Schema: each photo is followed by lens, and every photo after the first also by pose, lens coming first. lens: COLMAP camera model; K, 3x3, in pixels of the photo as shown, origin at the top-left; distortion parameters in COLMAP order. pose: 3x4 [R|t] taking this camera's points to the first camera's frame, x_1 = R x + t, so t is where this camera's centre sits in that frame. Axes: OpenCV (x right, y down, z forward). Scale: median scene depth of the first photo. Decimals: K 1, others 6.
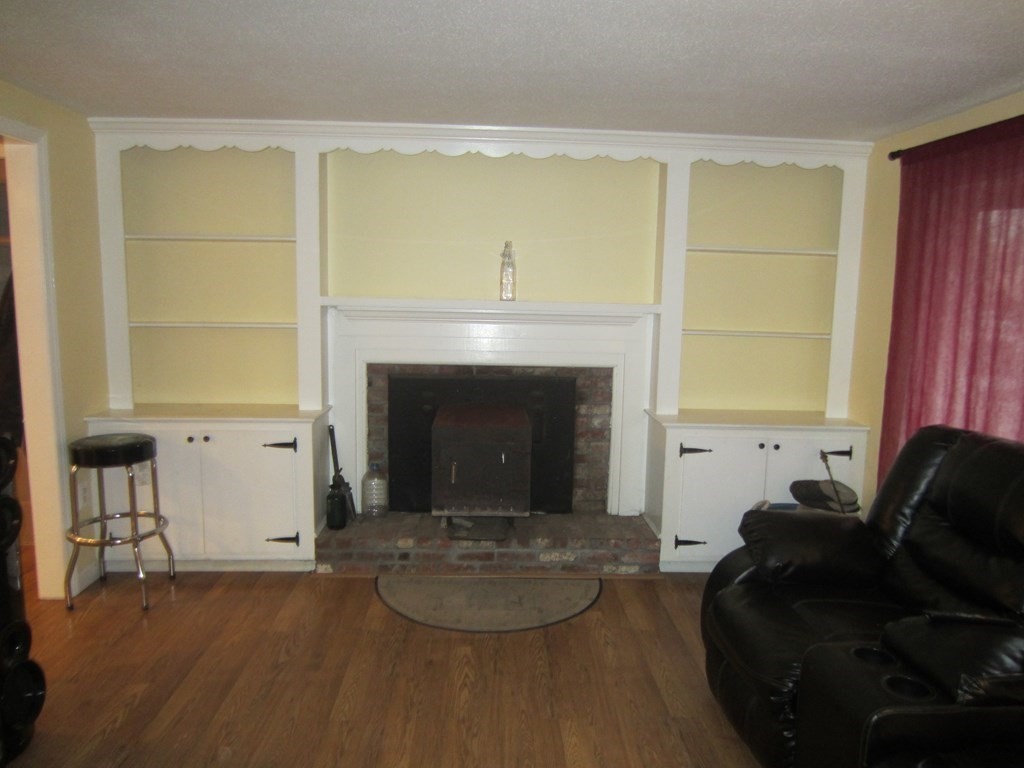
lens RADIAL K [[738.0, 0, 520.7], [0, 738.0, 386.7], [0, 0, 1]] dist [-0.039655, 0.043976]
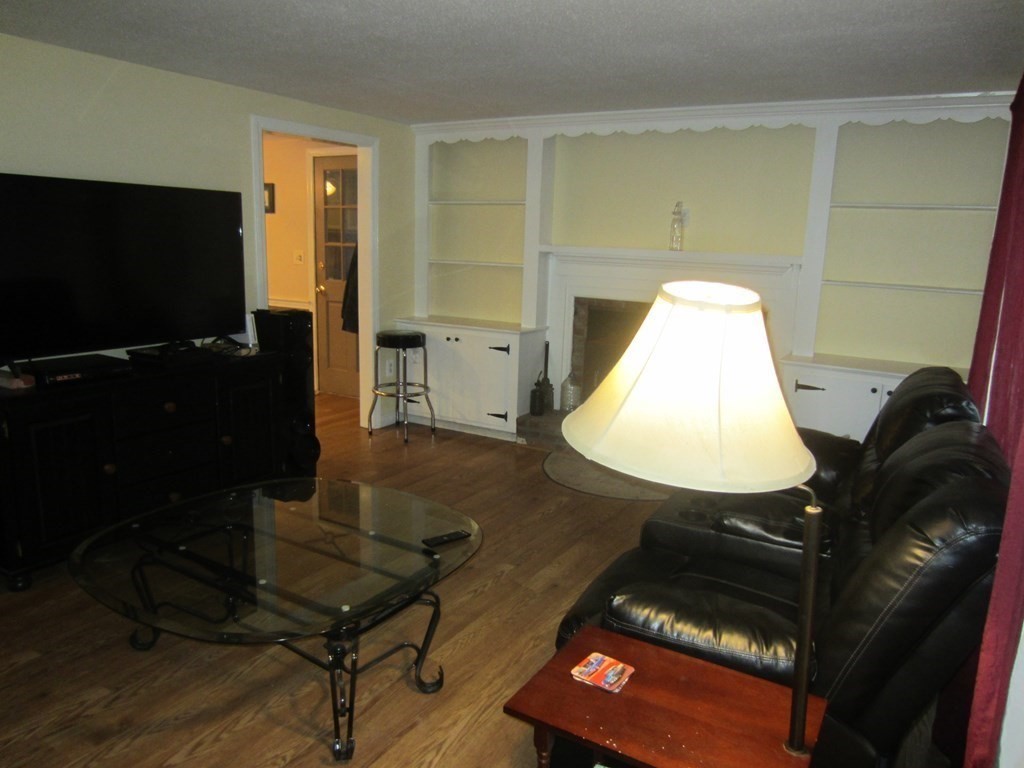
lens RADIAL K [[738.0, 0, 520.7], [0, 738.0, 386.7], [0, 0, 1]] dist [-0.039655, 0.043976]
pose [[0.835943, 0.115384, -0.536550, 0.469246], [-0.089375, 0.993220, 0.074344, 0.041453], [0.541490, -0.014193, 0.840587, -0.175198]]
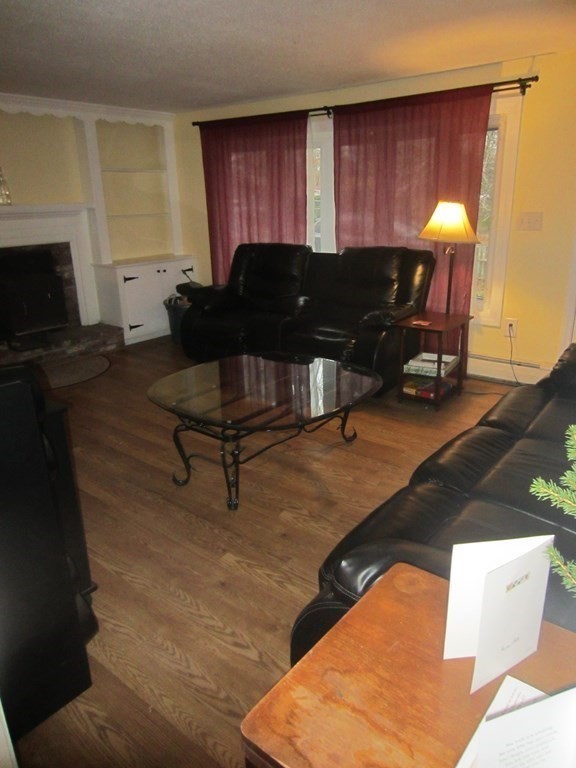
lens RADIAL K [[553.5, 0, 288.0], [0, 553.5, 384.0], [0, 0, 1]] dist [-0.039655, 0.043976]
pose [[0.658051, -0.279712, 0.699092, -0.590982], [0.141738, 0.957860, 0.249830, 0.048430], [-0.739513, -0.065313, 0.669967, -0.308549]]
